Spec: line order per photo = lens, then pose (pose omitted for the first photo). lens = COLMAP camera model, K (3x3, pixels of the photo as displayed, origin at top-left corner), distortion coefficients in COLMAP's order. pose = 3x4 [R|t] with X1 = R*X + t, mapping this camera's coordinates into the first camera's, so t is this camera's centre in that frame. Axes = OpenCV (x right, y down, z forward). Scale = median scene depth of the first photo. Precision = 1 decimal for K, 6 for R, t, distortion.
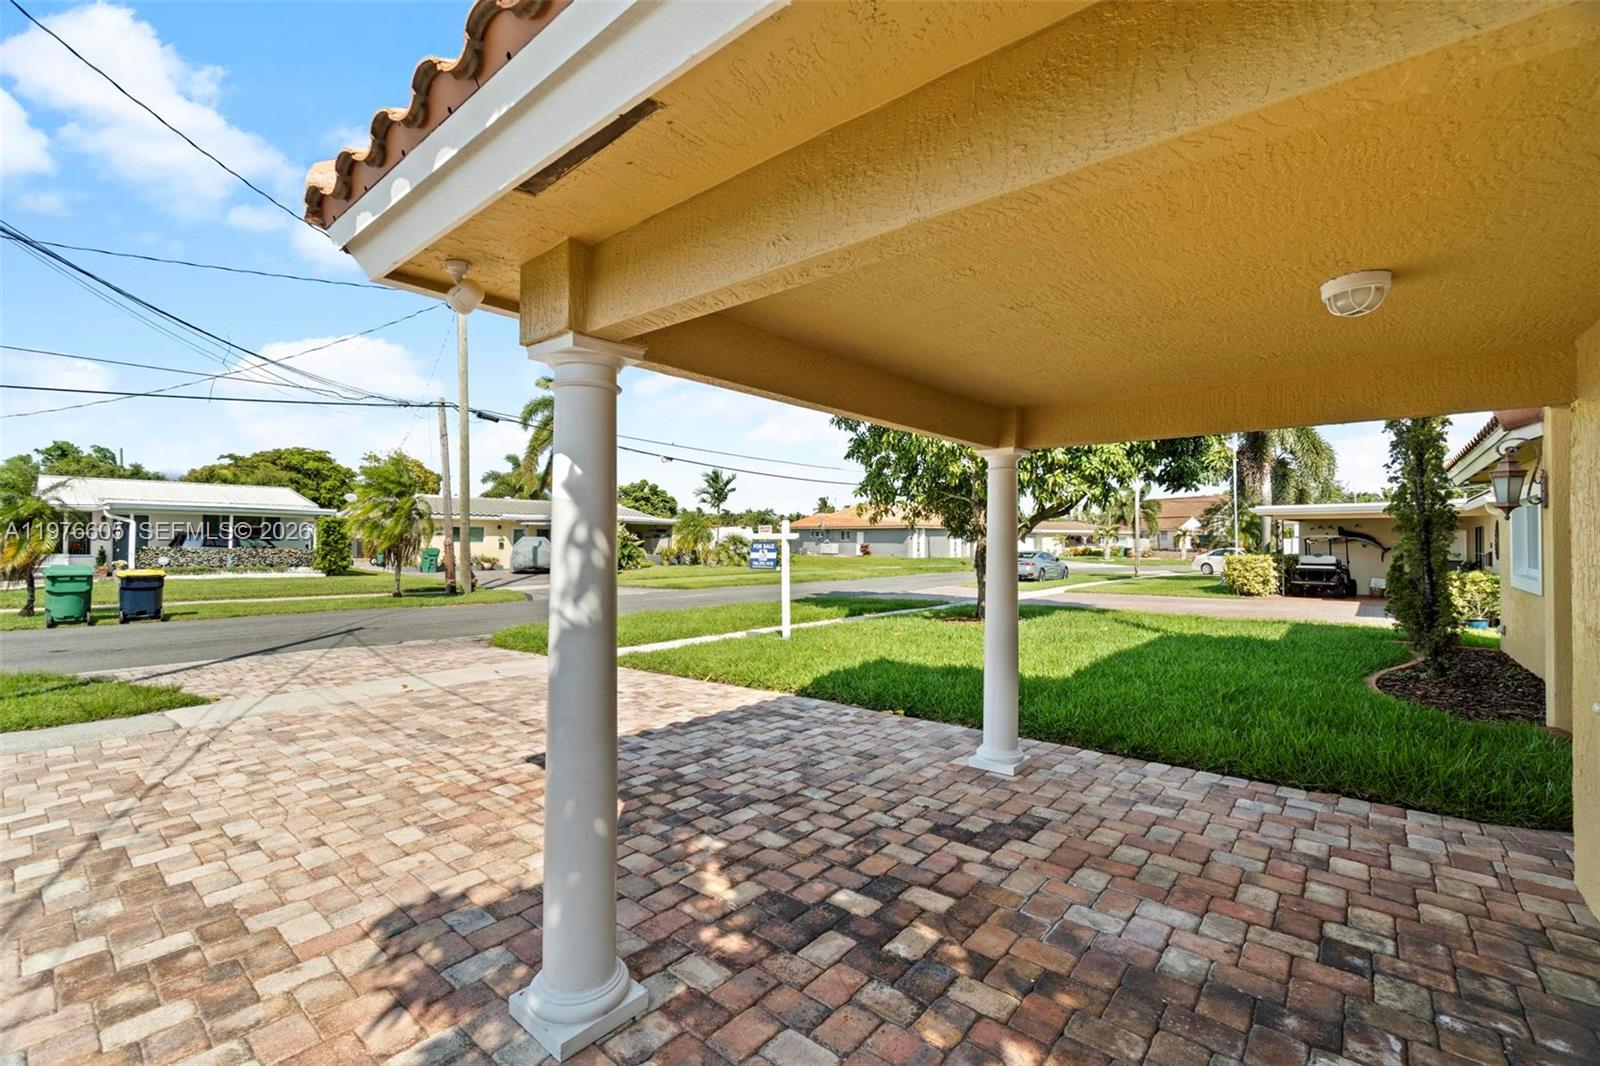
lens RADIAL K [[688.4, 0, 787.4], [0, 688.4, 537.4], [0, 0, 1]] dist [-0.003245, 0.000434]
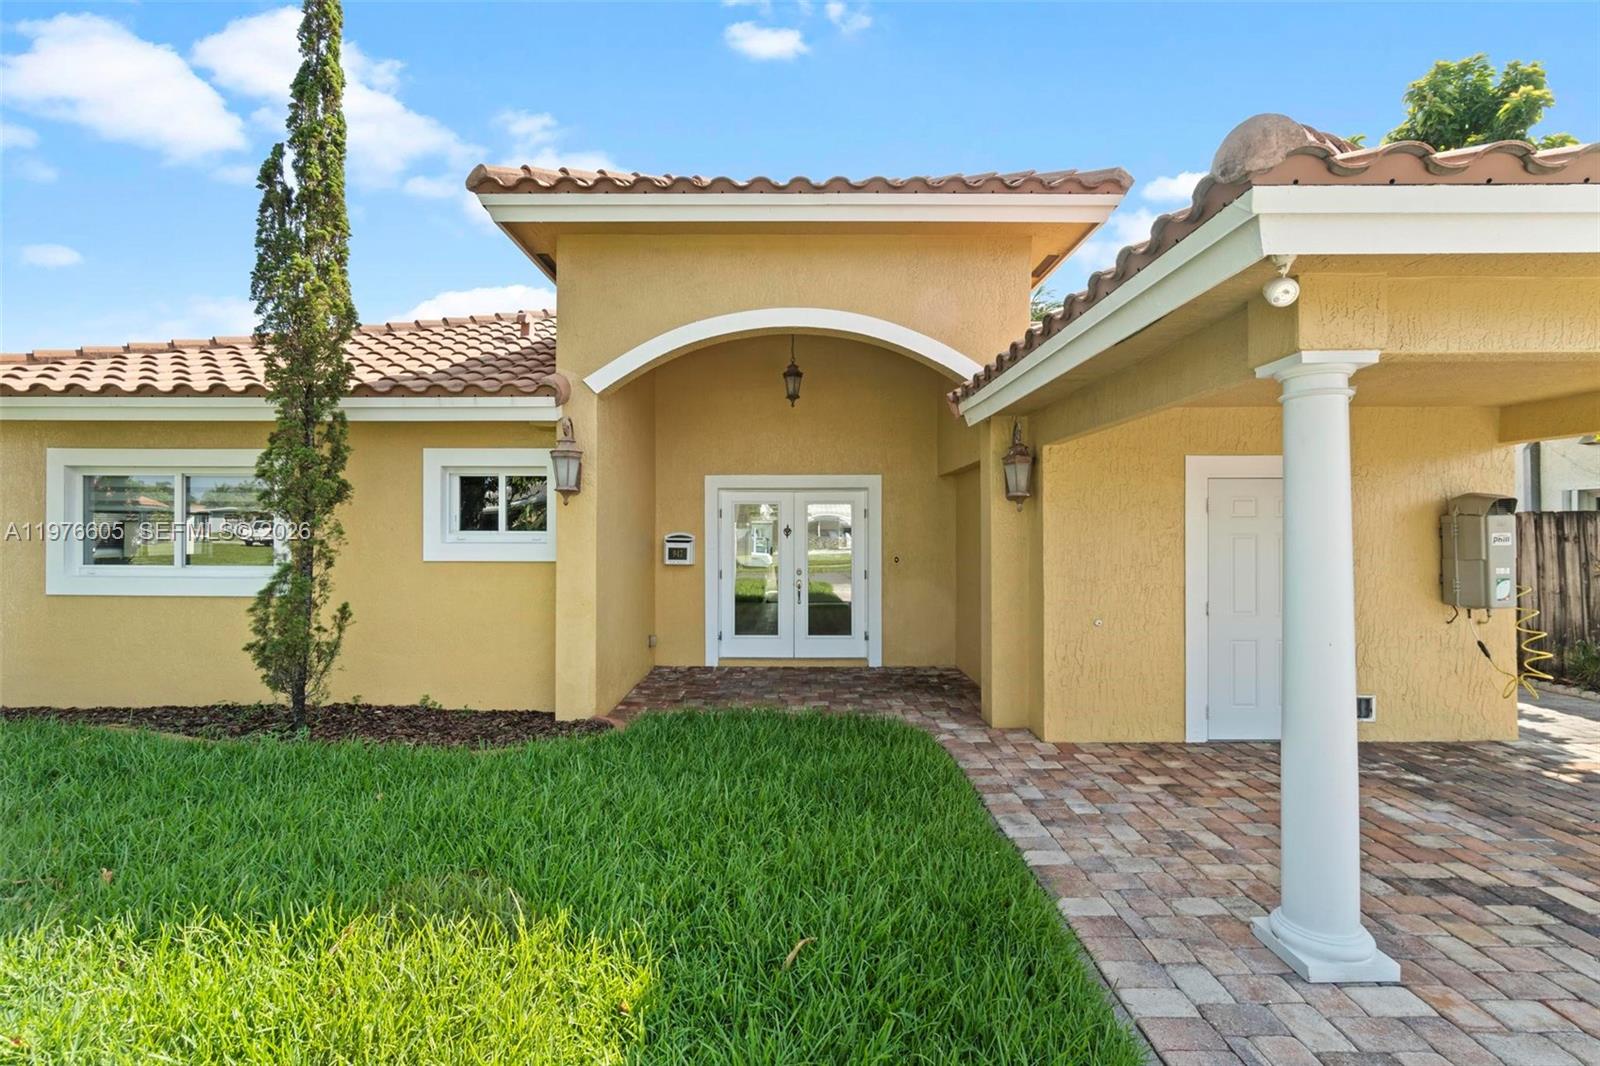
lens RADIAL K [[729.4, 0, 788.1], [0, 729.4, 523.5], [0, 0, 1]] dist [-0.003894, 0.001003]
pose [[-0.644882, 0.000186, 0.764282, 0.184120], [-0.007377, 0.999952, -0.006468, 0.006132], [-0.764247, -0.009810, -0.644849, 2.138081]]
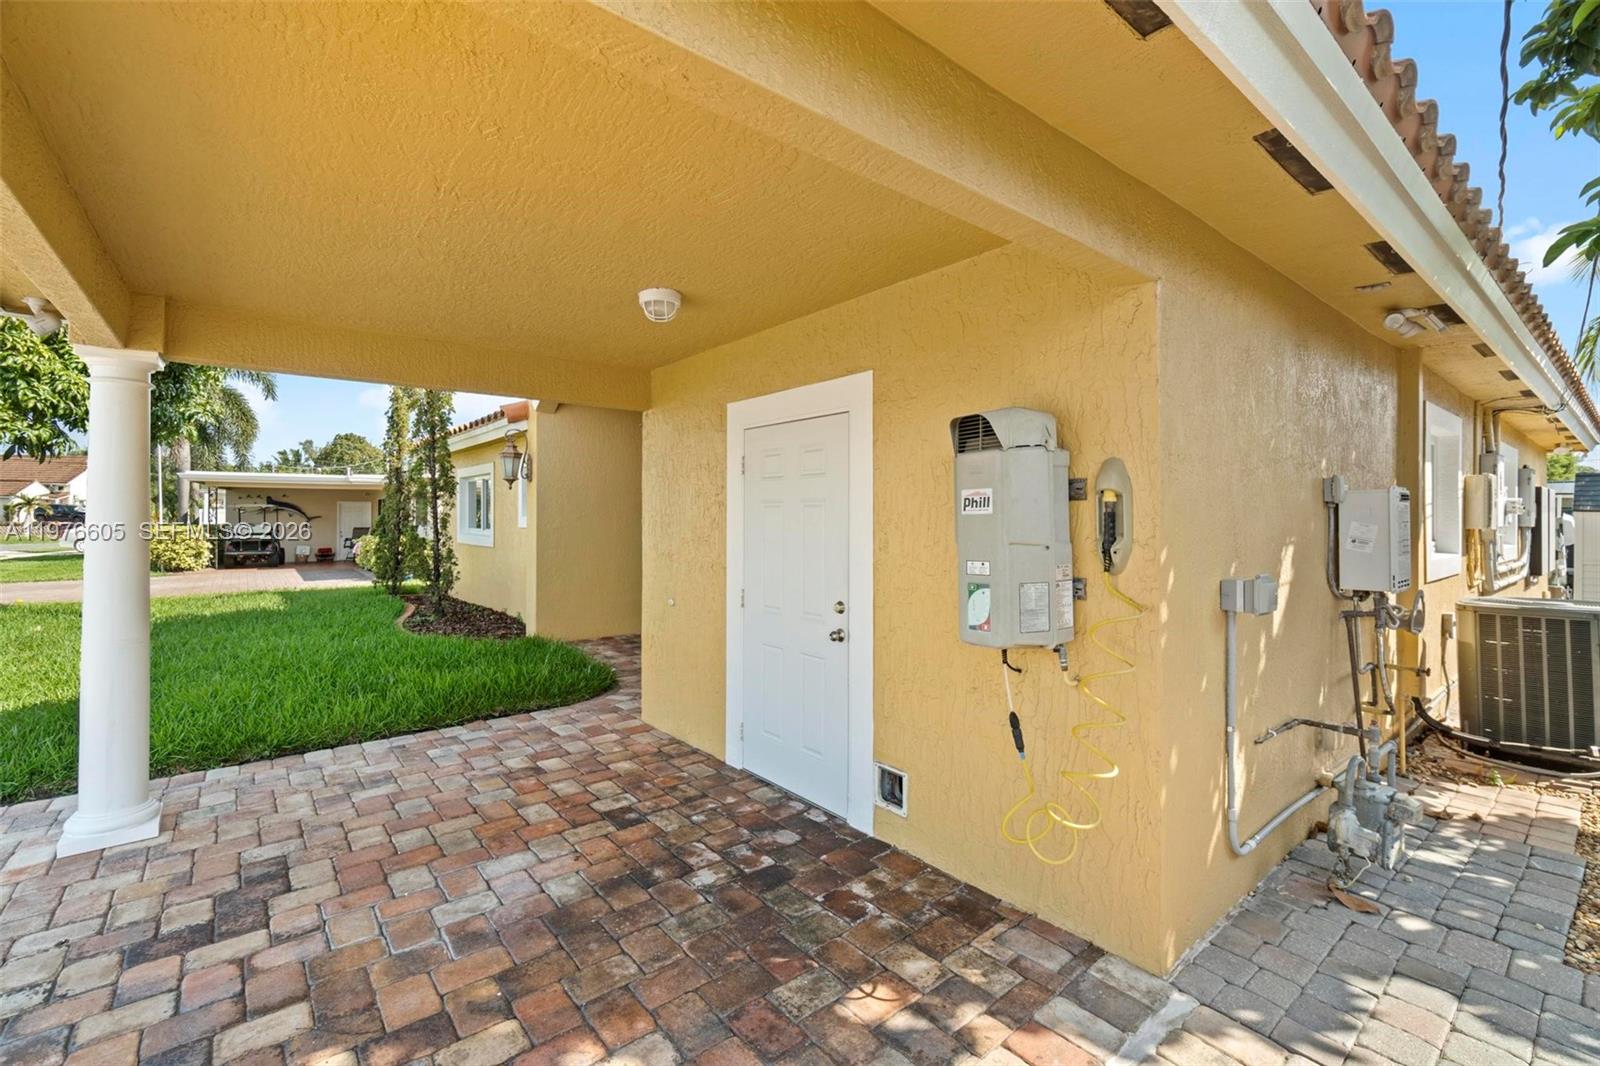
lens RADIAL K [[686.1, 0, 796.9], [0, 686.1, 526.8], [0, 0, 1]] dist [-0.011114, 0.000456]
pose [[0.177444, -0.018135, 0.983964, -0.261344], [-0.006152, 0.999790, 0.019536, 0.027710], [-0.984112, -0.009520, 0.177296, 0.316426]]
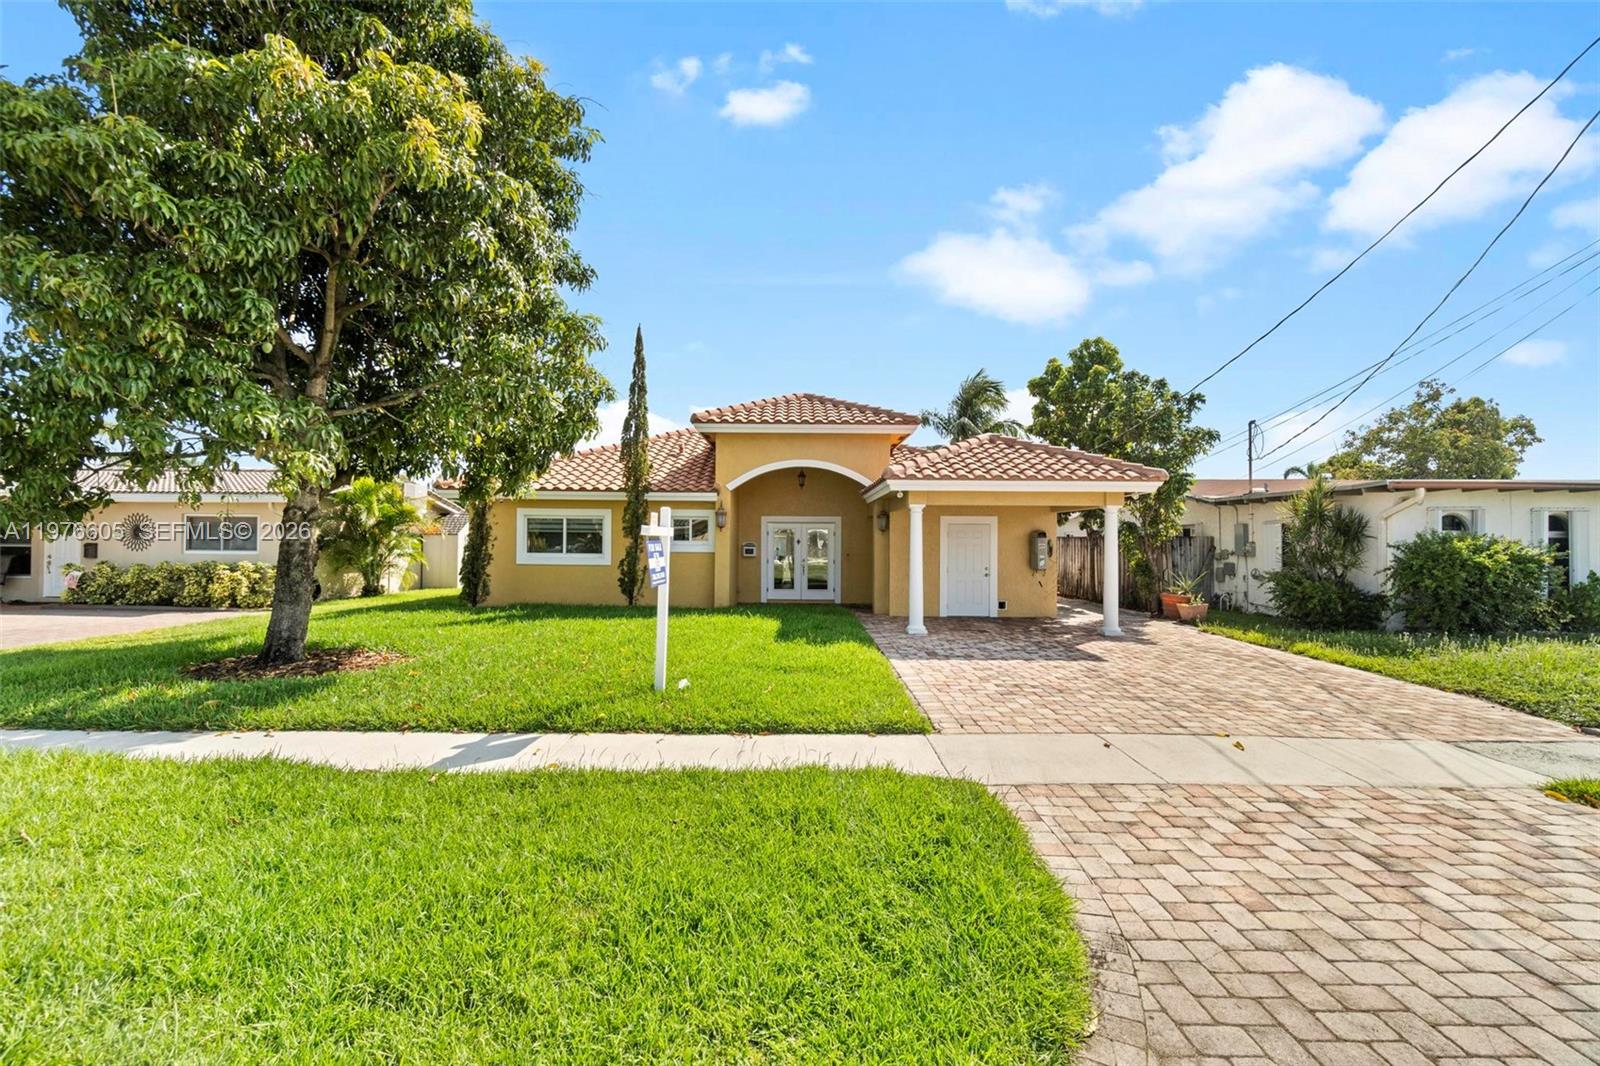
lens RADIAL K [[697.9, 0, 795.4], [0, 697.9, 524.0], [0, 0, 1]] dist [-0.002386, 0.000216]
pose [[-0.649862, 0.011590, 0.759963, -1.670763], [-0.015576, 0.999471, -0.028562, 0.025830], [-0.759892, -0.030399, -0.649338, 3.771307]]
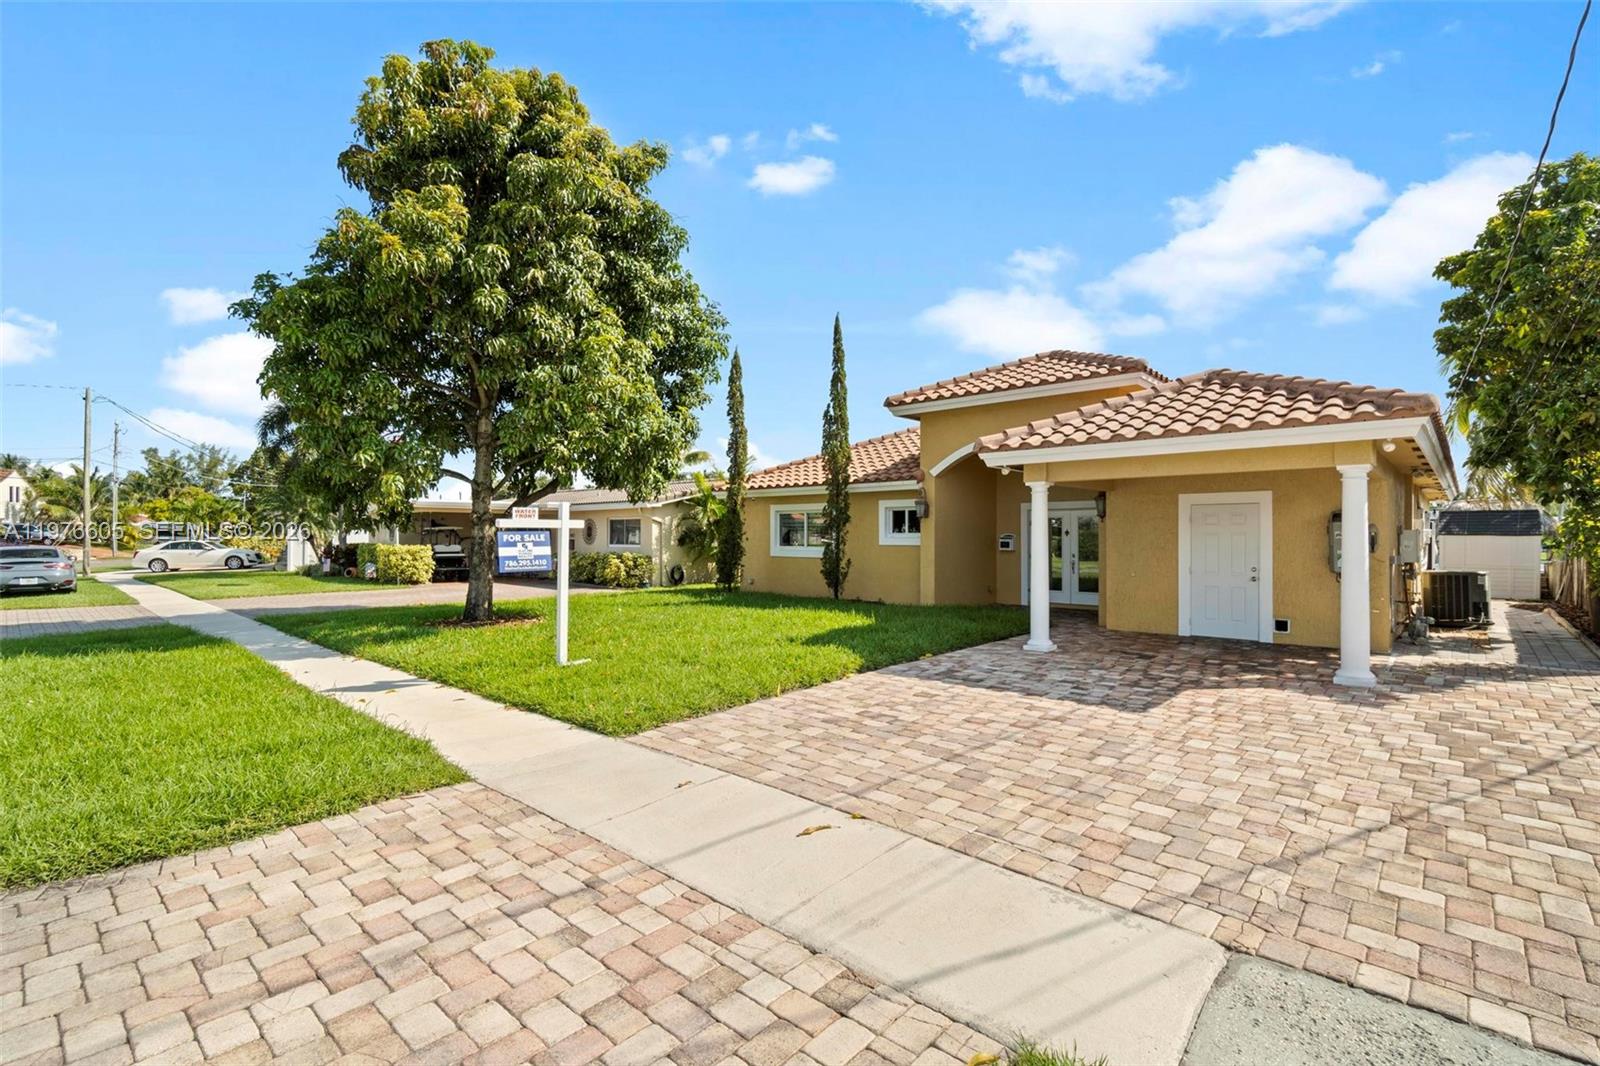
lens RADIAL K [[736.2, 0, 794.8], [0, 736.2, 534.4], [0, 0, 1]] dist [-0.009869, -0.000091]
pose [[0.029581, -0.002180, 0.999560, -2.199721], [-0.005694, 0.999981, 0.002349, 0.018635], [-0.999546, -0.005761, 0.029568, 2.060649]]
